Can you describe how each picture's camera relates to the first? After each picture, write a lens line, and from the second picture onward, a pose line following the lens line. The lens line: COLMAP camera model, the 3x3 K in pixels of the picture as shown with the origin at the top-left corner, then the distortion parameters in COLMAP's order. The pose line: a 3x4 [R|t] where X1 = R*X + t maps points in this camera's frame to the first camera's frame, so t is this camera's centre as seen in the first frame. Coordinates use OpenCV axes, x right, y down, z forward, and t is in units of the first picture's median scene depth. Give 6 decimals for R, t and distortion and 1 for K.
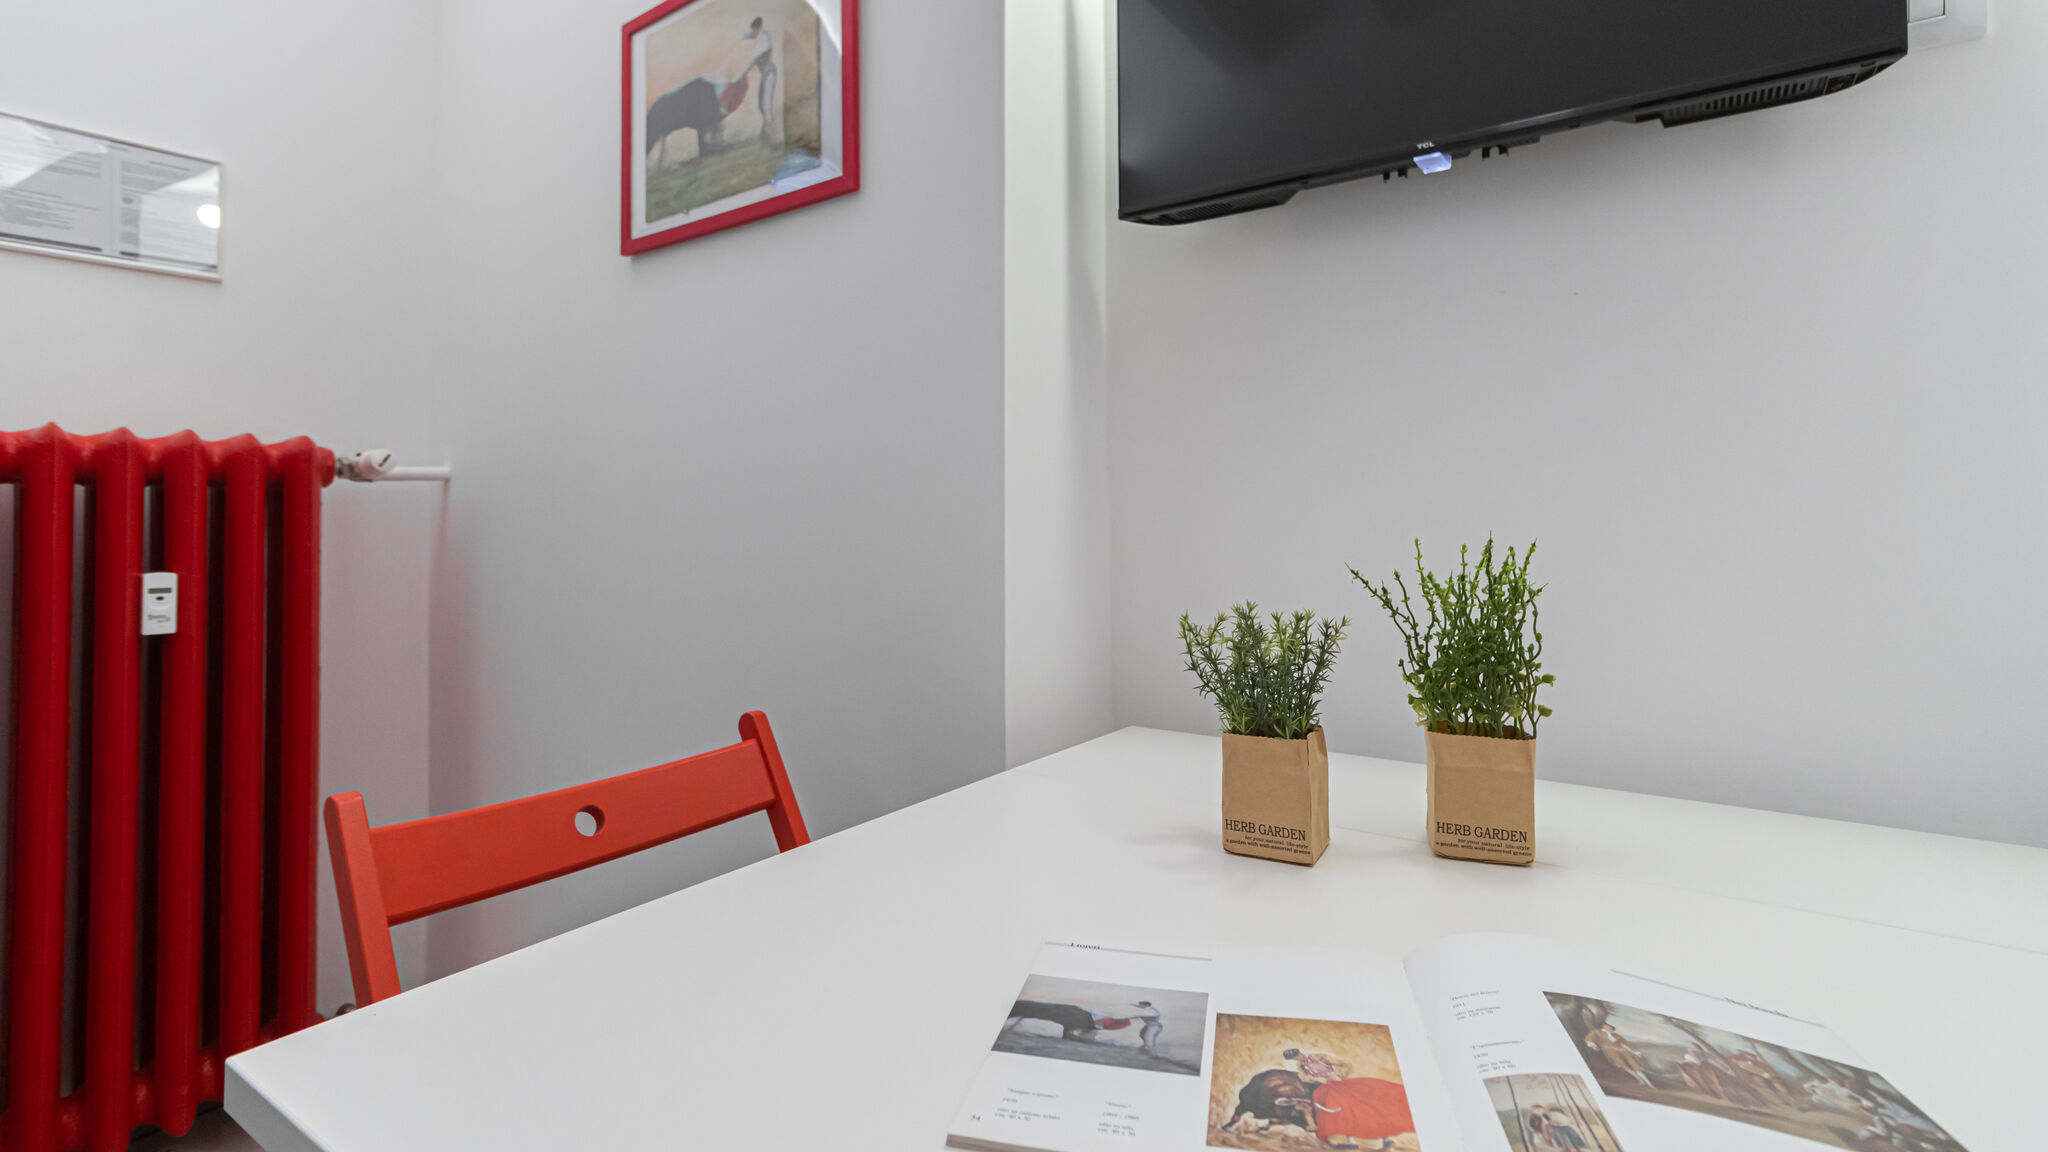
lens RADIAL K [[961.4, 0, 1023.8], [0, 961.4, 496.0], [0, 0, 1]] dist [0.000512, 0.001447]
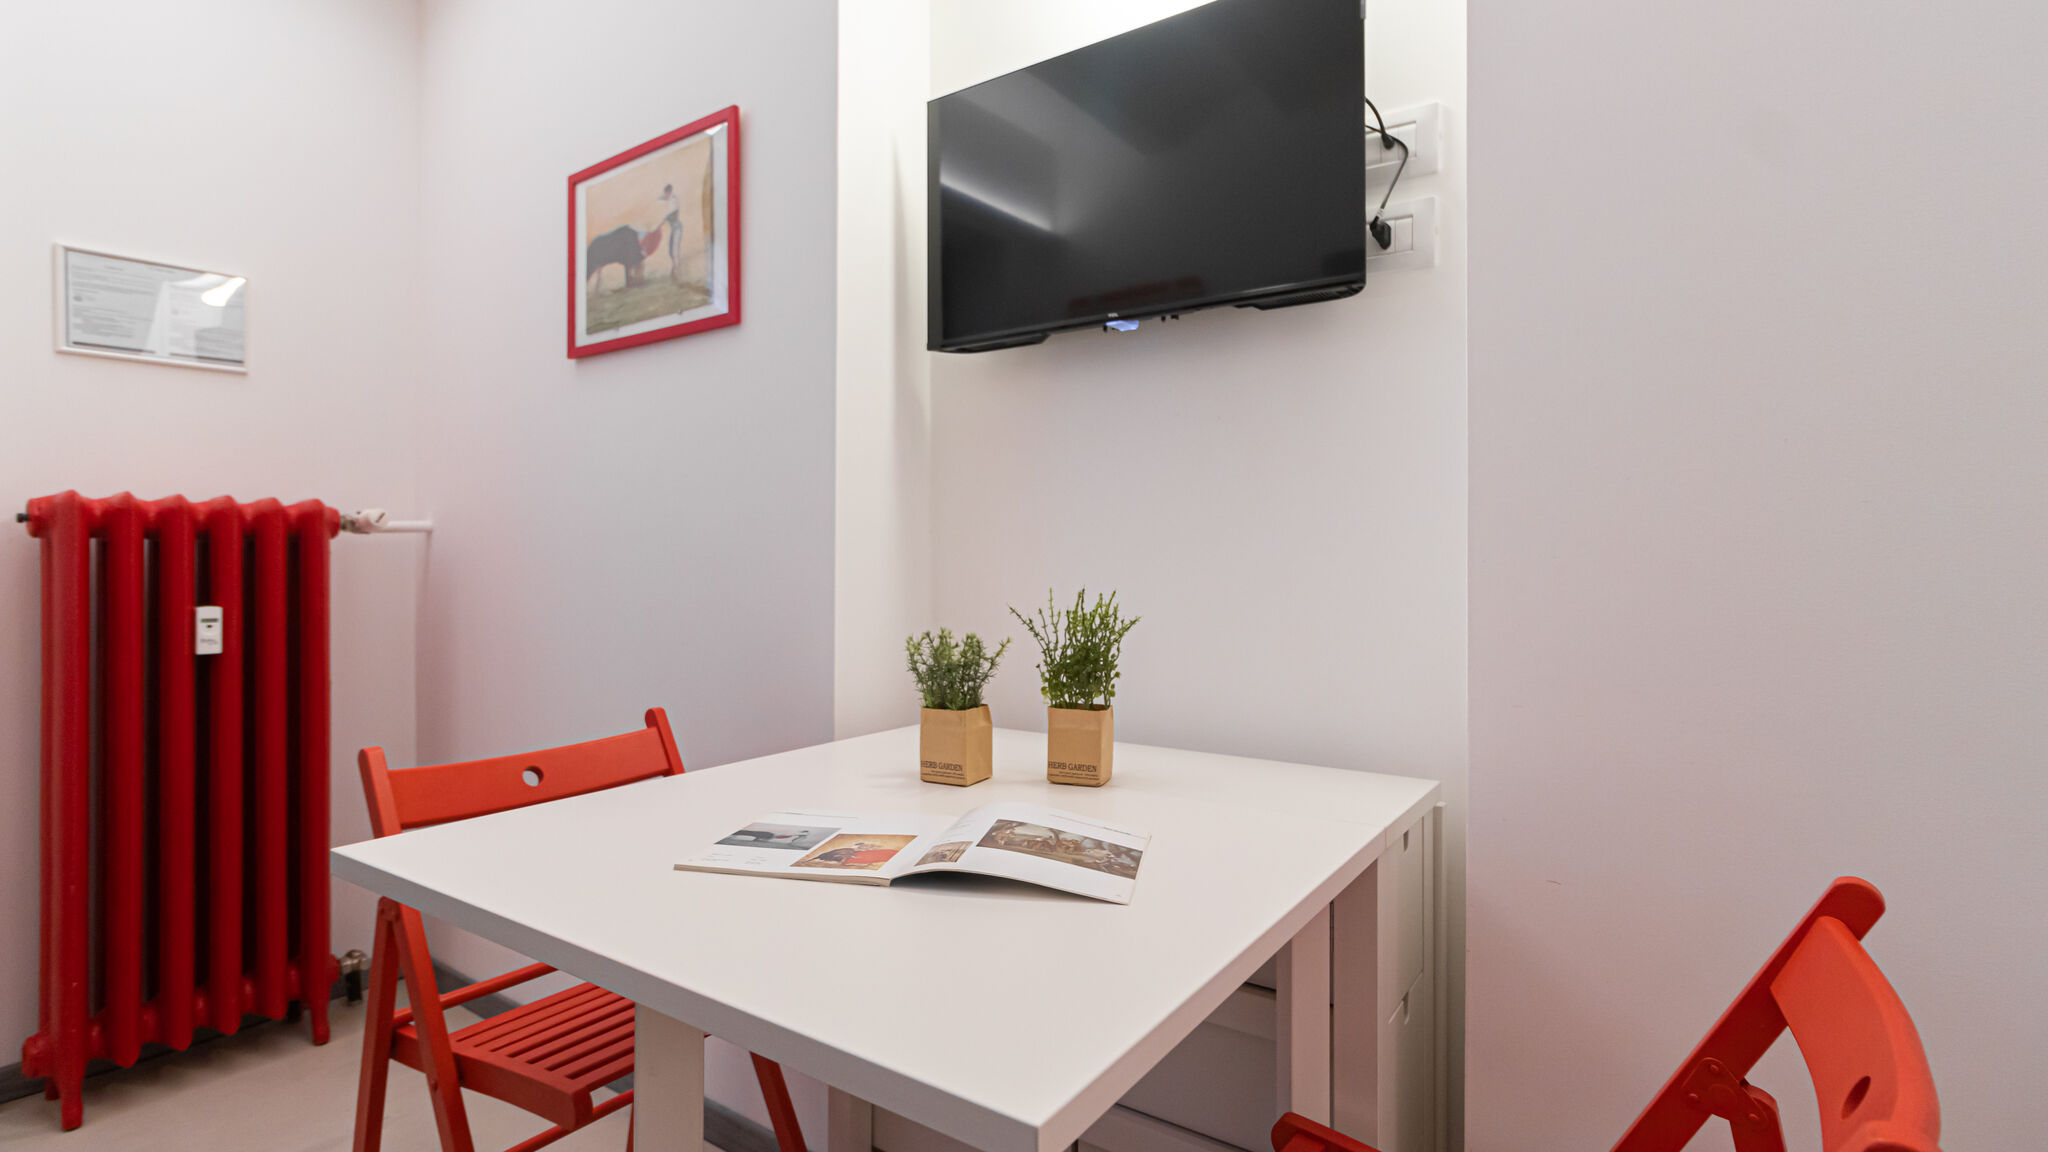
lens RADIAL K [[961.4, 0, 1016.7], [0, 961.4, 555.4], [0, 0, 1]] dist [0.000512, 0.001447]
pose [[0.999912, 0.005282, 0.012172, 0.184630], [-0.005551, 0.999739, 0.022164, -0.024728], [-0.012052, -0.022230, 0.999680, -0.326079]]
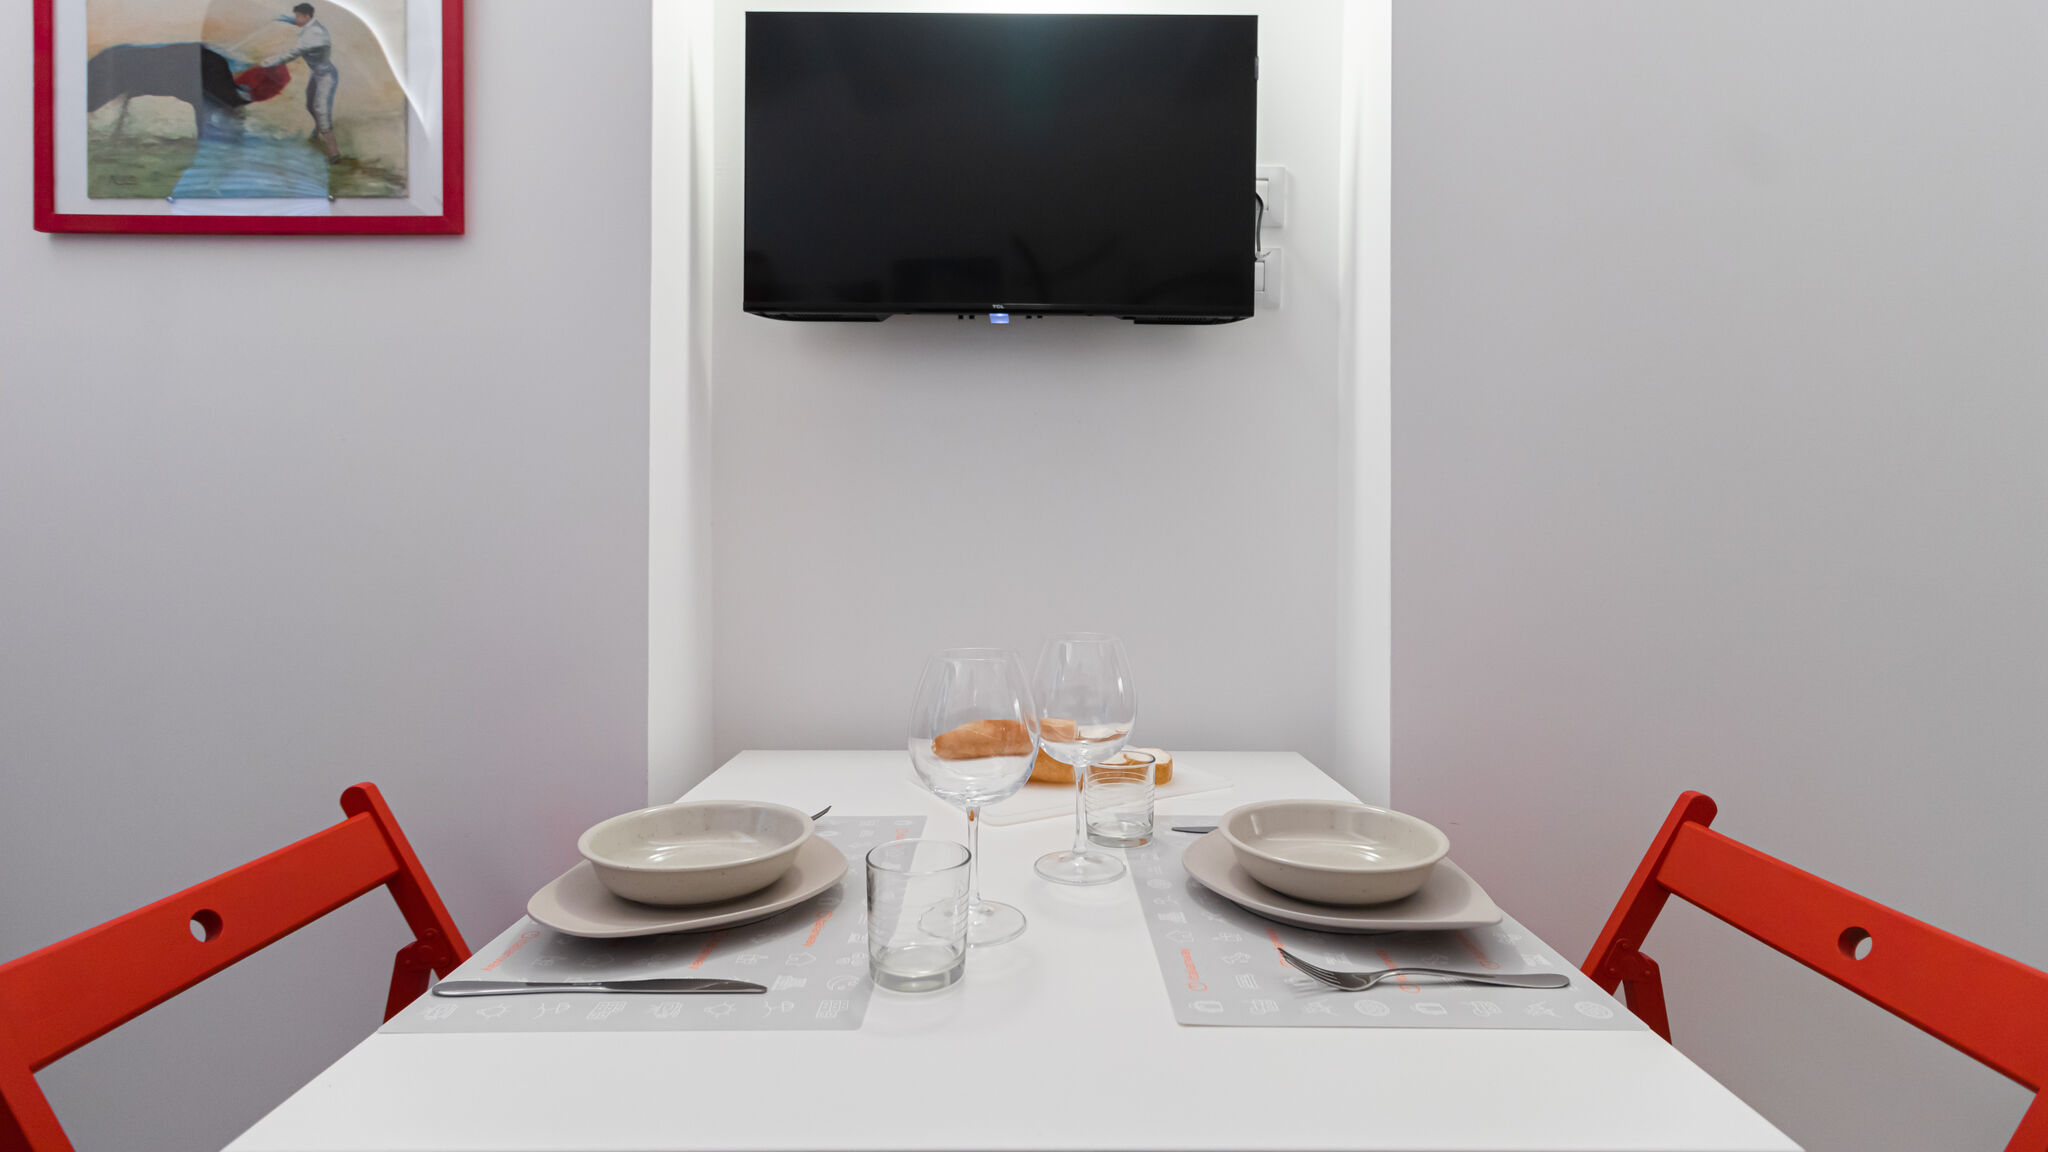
lens RADIAL K [[961.4, 0, 1025.6], [0, 961.4, 541.9], [0, 0, 1]] dist [0.000512, 0.001447]
pose [[0.814335, 0.007738, 0.580344, -0.249276], [-0.025114, 0.999444, 0.021914, -0.042090], [-0.579852, -0.032420, 0.814077, -0.113840]]
